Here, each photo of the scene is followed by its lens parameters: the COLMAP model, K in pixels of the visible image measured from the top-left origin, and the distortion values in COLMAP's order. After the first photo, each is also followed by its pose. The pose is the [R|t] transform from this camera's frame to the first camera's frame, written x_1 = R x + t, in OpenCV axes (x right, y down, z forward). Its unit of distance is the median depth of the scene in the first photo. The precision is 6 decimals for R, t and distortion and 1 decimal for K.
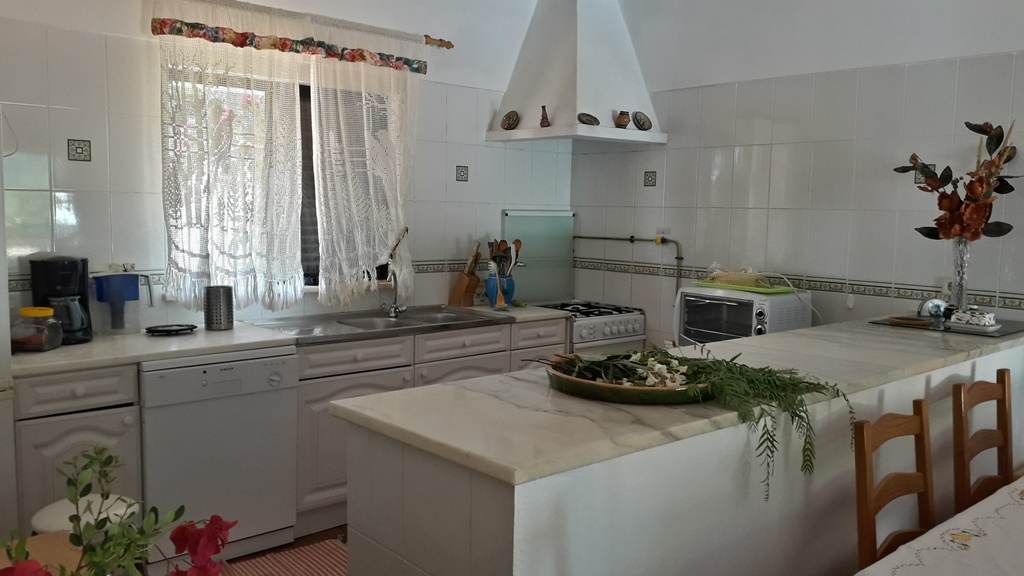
lens RADIAL K [[816.2, 0, 508.3], [0, 816.2, 281.1], [0, 0, 1]] dist [0.057781, -0.118585]
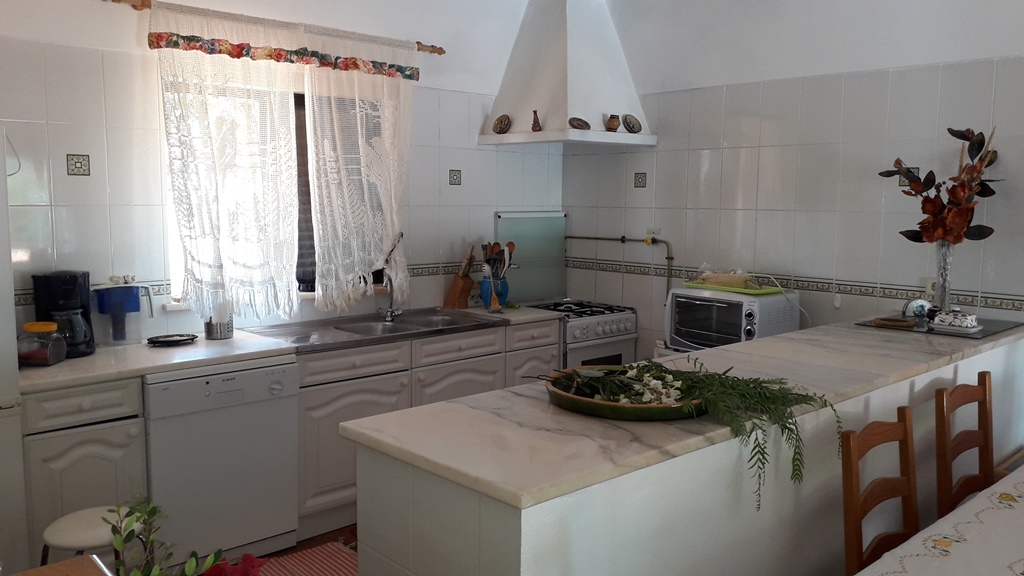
lens RADIAL K [[816.2, 0, 509.3], [0, 816.2, 280.9], [0, 0, 1]] dist [0.057781, -0.118585]
pose [[0.999823, -0.012081, 0.014415, -0.006807], [0.011871, 0.999823, 0.014601, -0.020826], [-0.014589, -0.014428, 0.999789, -0.017930]]
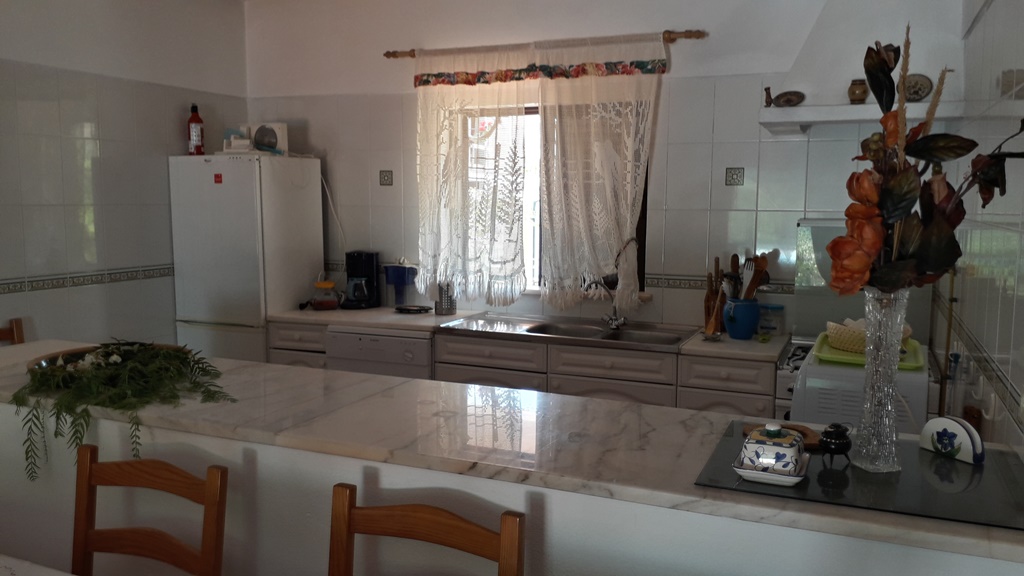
lens RADIAL K [[772.7, 0, 539.6], [0, 772.7, 281.4], [0, 0, 1]] dist [0.088179, -0.000989]
pose [[0.441440, 0.082320, -0.893507, 0.716873], [-0.079049, 0.995479, 0.052661, -0.060035], [0.893802, 0.047384, 0.445951, 0.549481]]
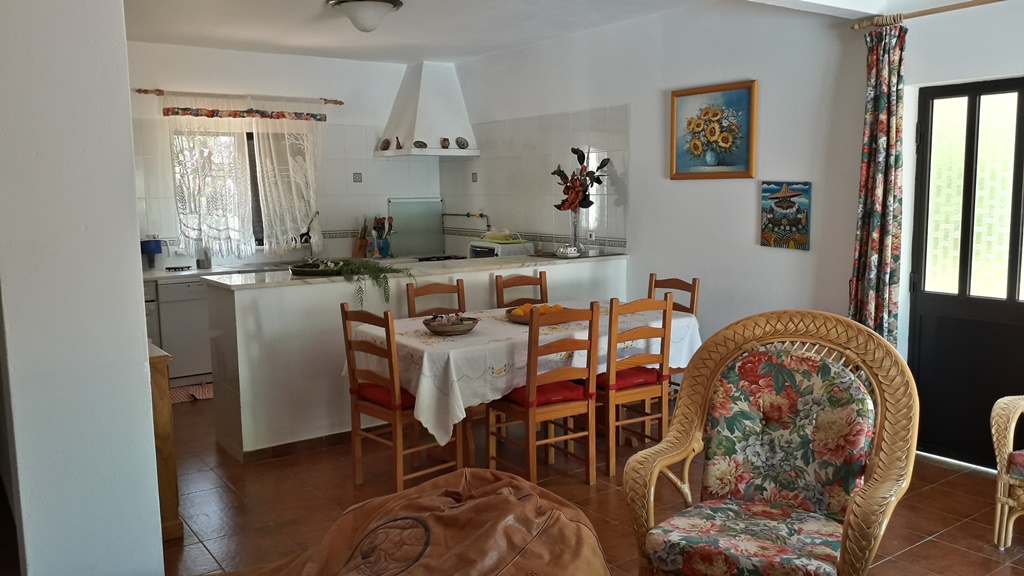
lens RADIAL K [[816.2, 0, 498.1], [0, 816.2, 275.1], [0, 0, 1]] dist [0.057781, -0.118585]
pose [[0.993461, -0.018523, -0.112659, 0.494987], [0.020359, 0.999678, 0.015170, 0.055203], [0.112342, -0.017364, 0.993518, -0.742981]]
